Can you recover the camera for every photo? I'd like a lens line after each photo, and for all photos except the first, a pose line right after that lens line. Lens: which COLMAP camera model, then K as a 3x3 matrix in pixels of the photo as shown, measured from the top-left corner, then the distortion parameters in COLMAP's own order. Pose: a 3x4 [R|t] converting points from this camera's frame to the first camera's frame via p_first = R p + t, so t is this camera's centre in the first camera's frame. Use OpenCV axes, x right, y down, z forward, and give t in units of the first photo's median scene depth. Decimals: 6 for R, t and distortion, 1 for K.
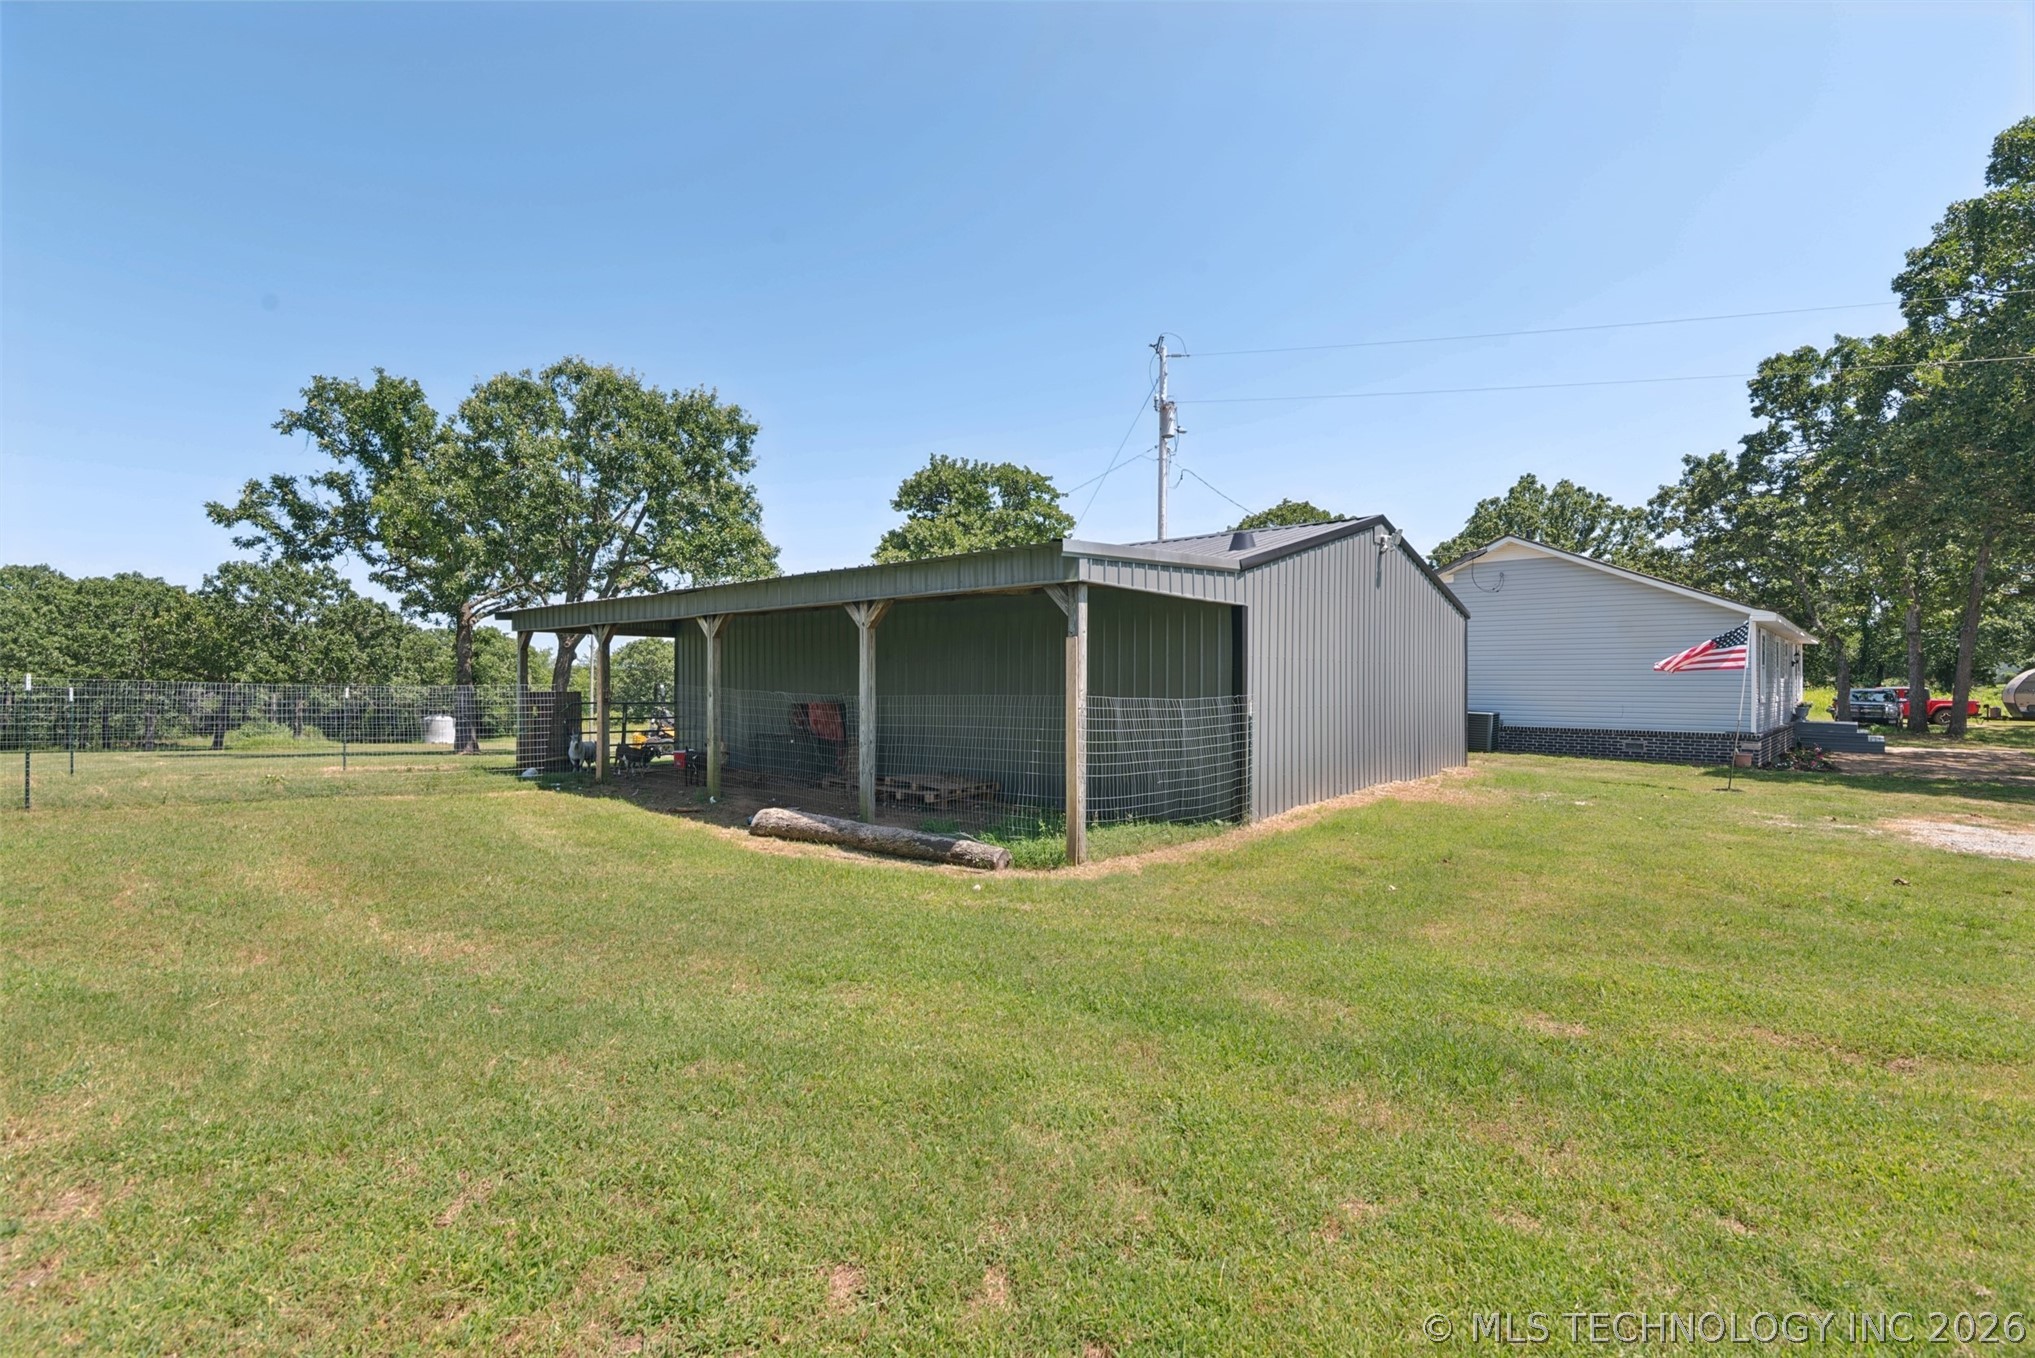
lens RADIAL K [[933.9, 0, 1019.7], [0, 933.9, 691.2], [0, 0, 1]] dist [-0.027448, 0.009479]
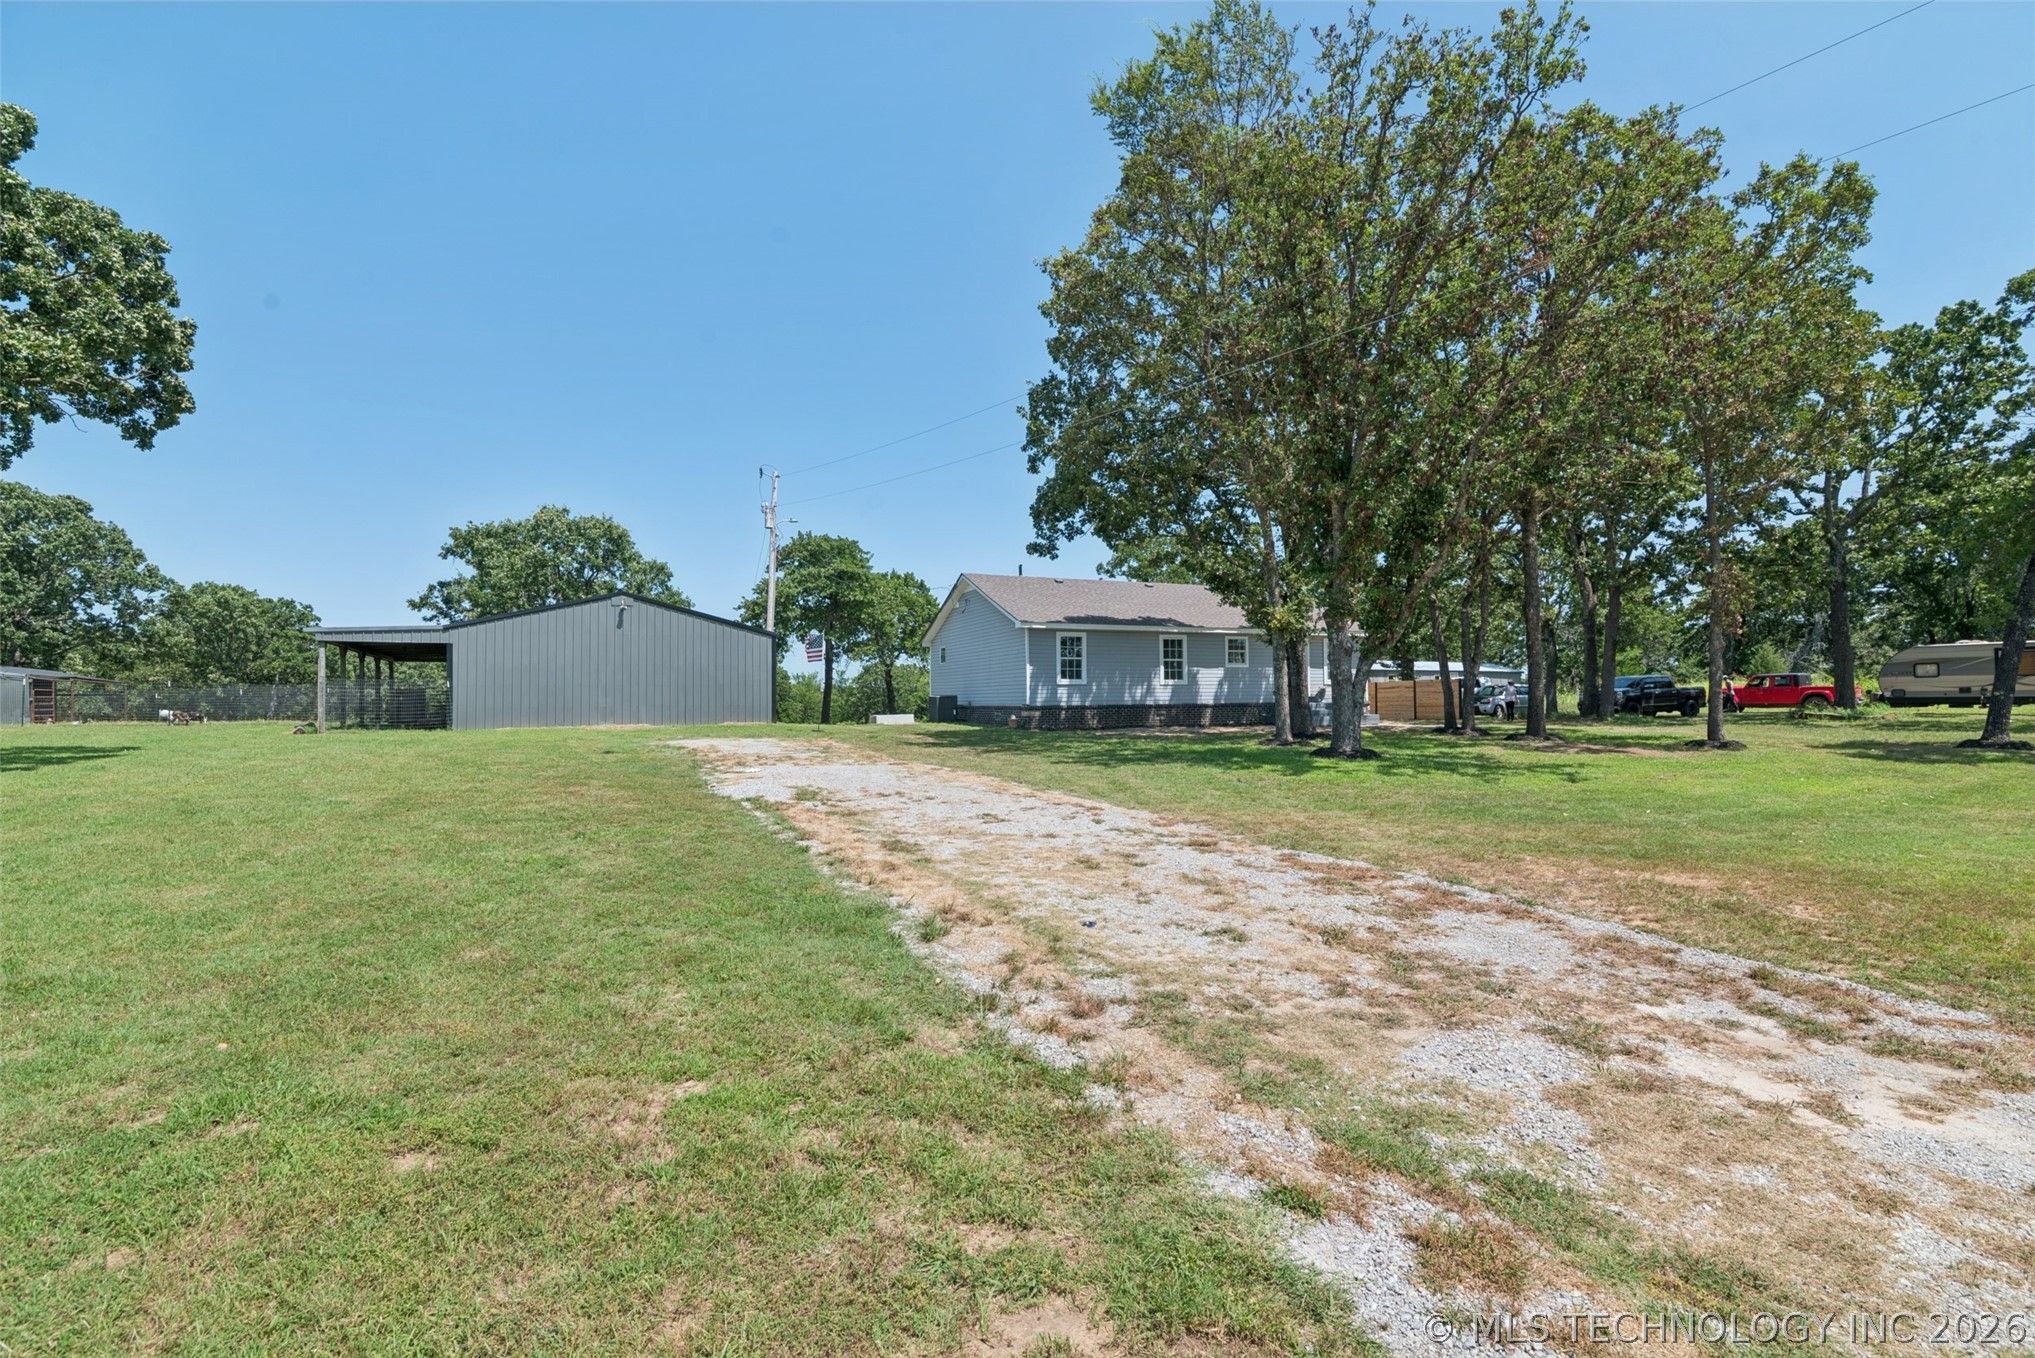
lens RADIAL K [[922.9, 0, 1012.8], [0, 922.9, 686.9], [0, 0, 1]] dist [-0.015696, 0.000337]
pose [[0.923886, -0.018461, -0.382222, 1.206849], [0.010685, 0.999691, -0.022457, 0.045640], [0.382518, 0.016664, 0.923798, -0.349248]]
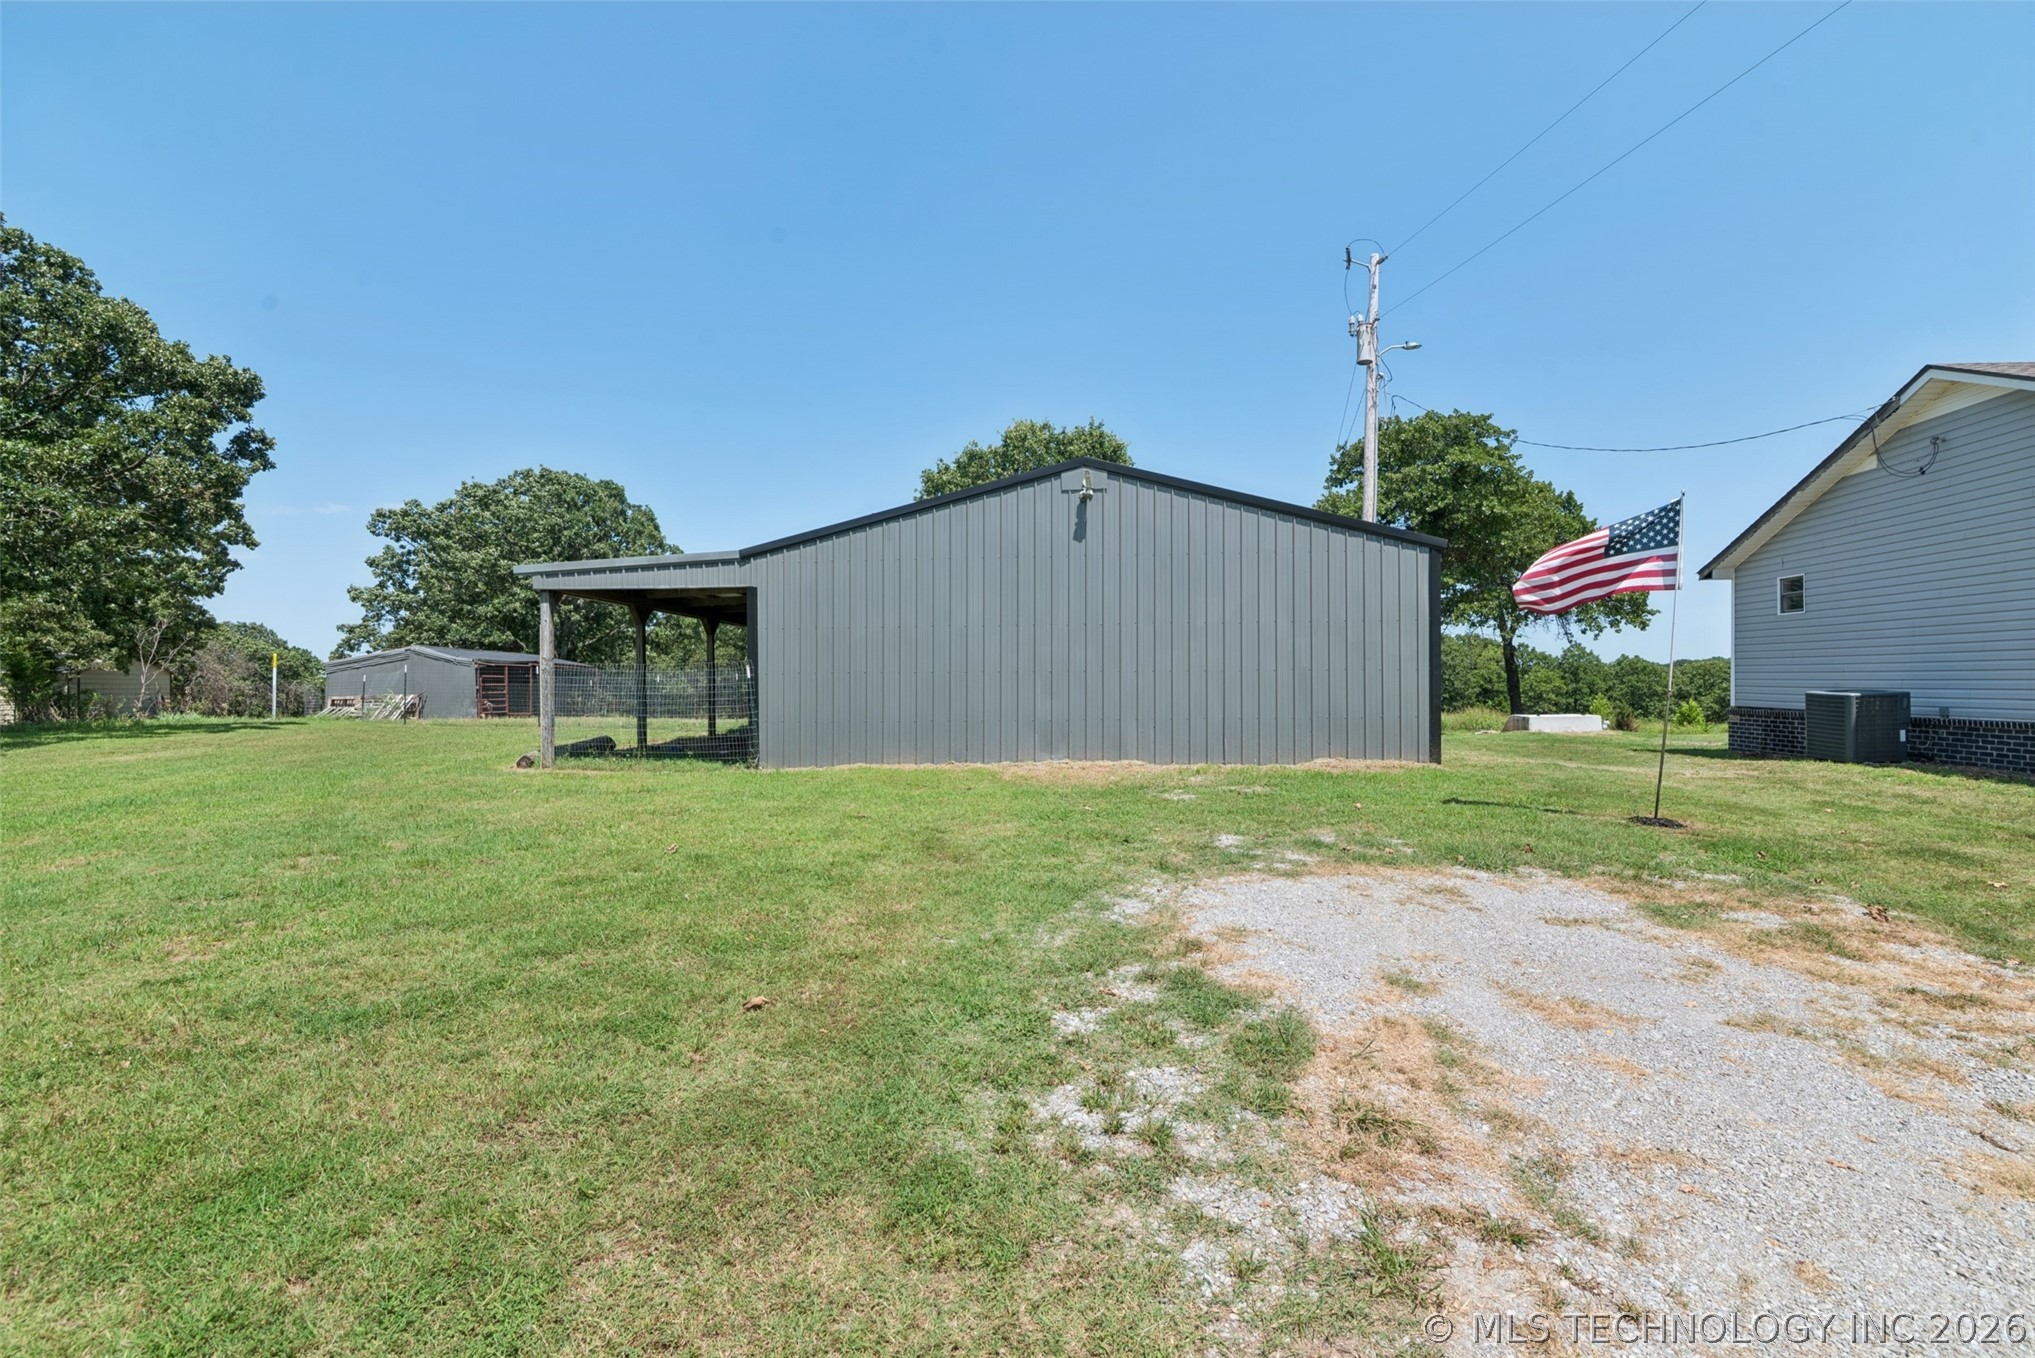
lens RADIAL K [[913.2, 0, 1027.9], [0, 913.2, 676.5], [0, 0, 1]] dist [-0.004455, -0.000509]
pose [[0.611133, -0.011518, -0.791444, 0.633281], [0.005237, 0.999931, -0.010507, 0.016630], [0.791510, 0.002276, 0.611152, 0.259603]]
